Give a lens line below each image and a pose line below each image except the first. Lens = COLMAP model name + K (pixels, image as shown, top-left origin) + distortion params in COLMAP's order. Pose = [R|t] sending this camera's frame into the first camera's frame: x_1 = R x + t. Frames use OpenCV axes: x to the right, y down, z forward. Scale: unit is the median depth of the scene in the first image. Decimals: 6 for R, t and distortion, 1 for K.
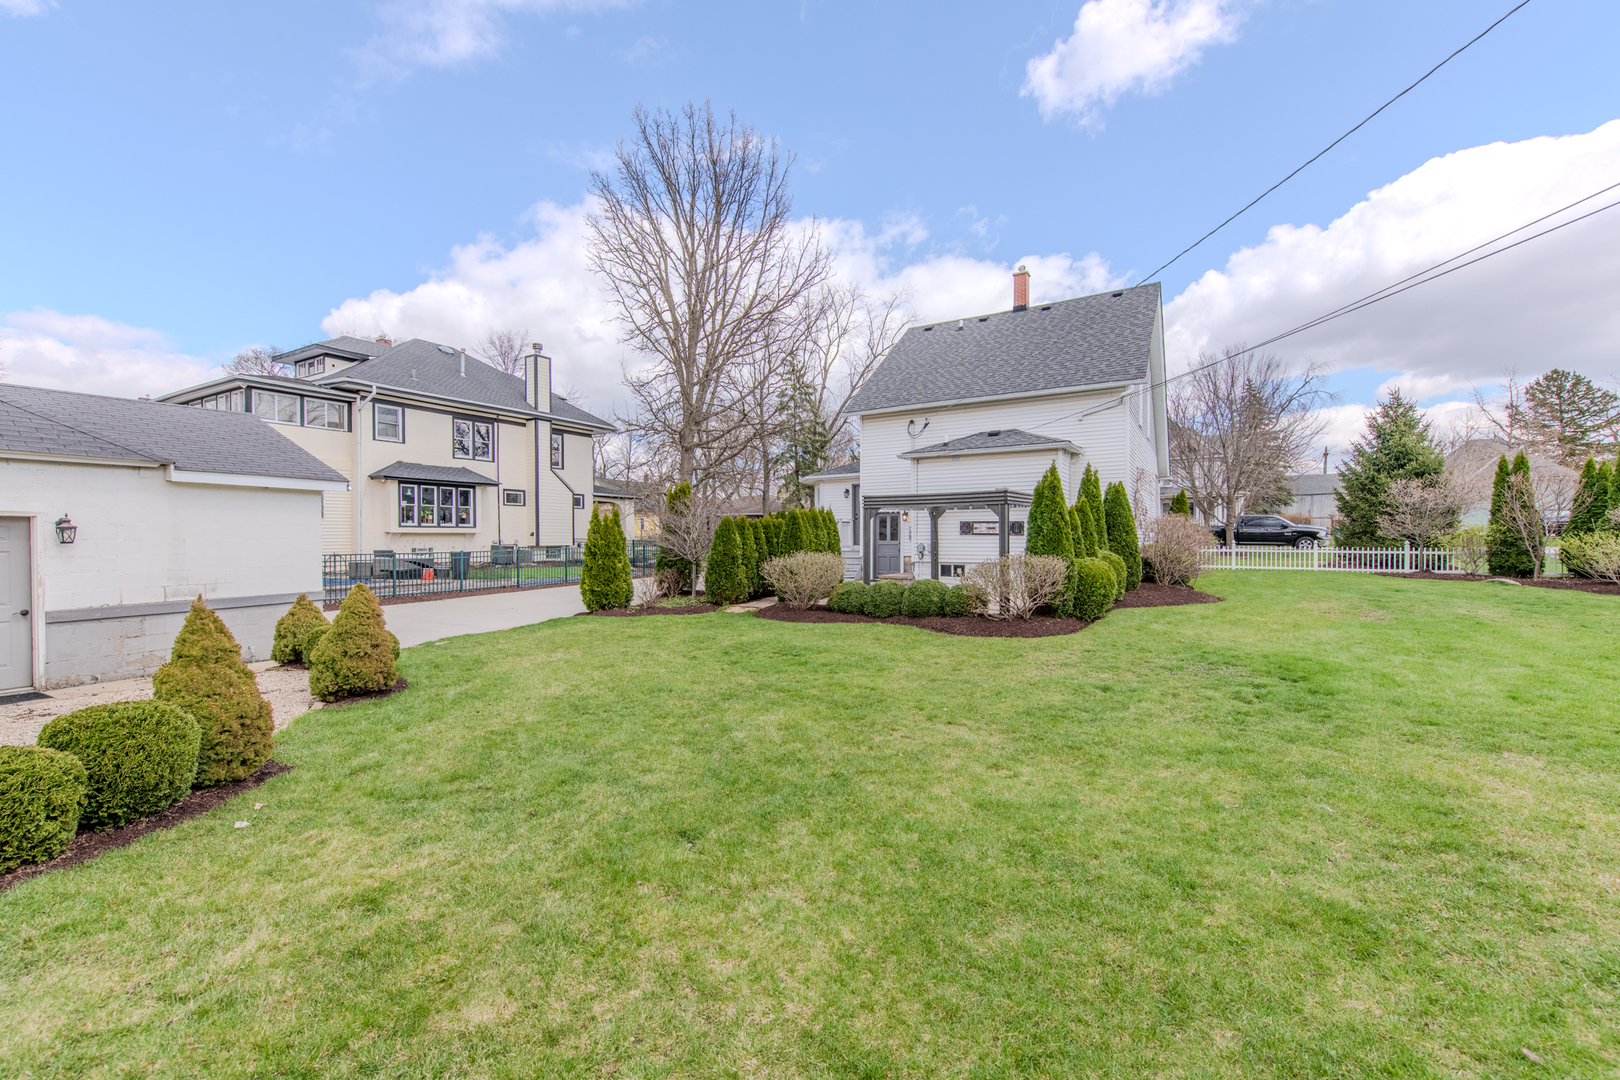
lens RADIAL K [[648.6, 0, 810.0], [0, 648.6, 540.0], [0, 0, 1]] dist [0.001612, 0.000111]
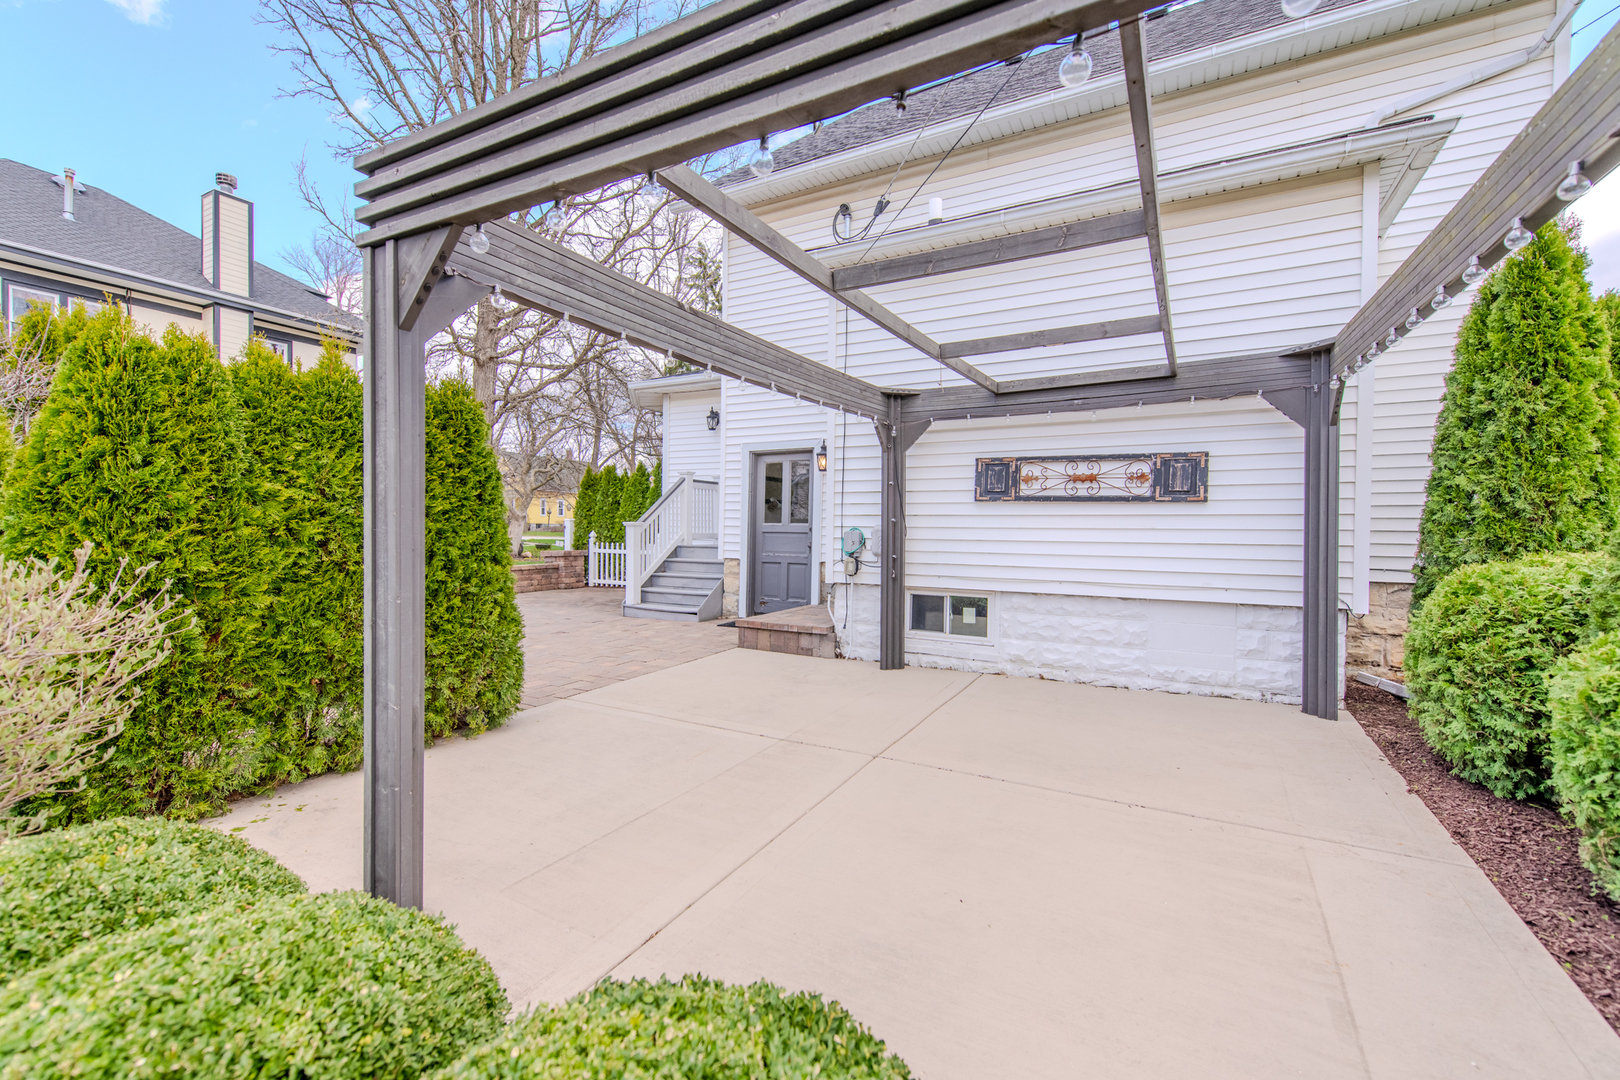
lens RADIAL K [[648.6, 0, 810.0], [0, 648.6, 540.0], [0, 0, 1]] dist [0.001612, 0.000111]
pose [[0.999387, 0.016549, 0.030860, 0.087134], [-0.016920, 0.999787, 0.011792, 0.004910], [-0.030658, -0.012307, 0.999454, 0.420842]]
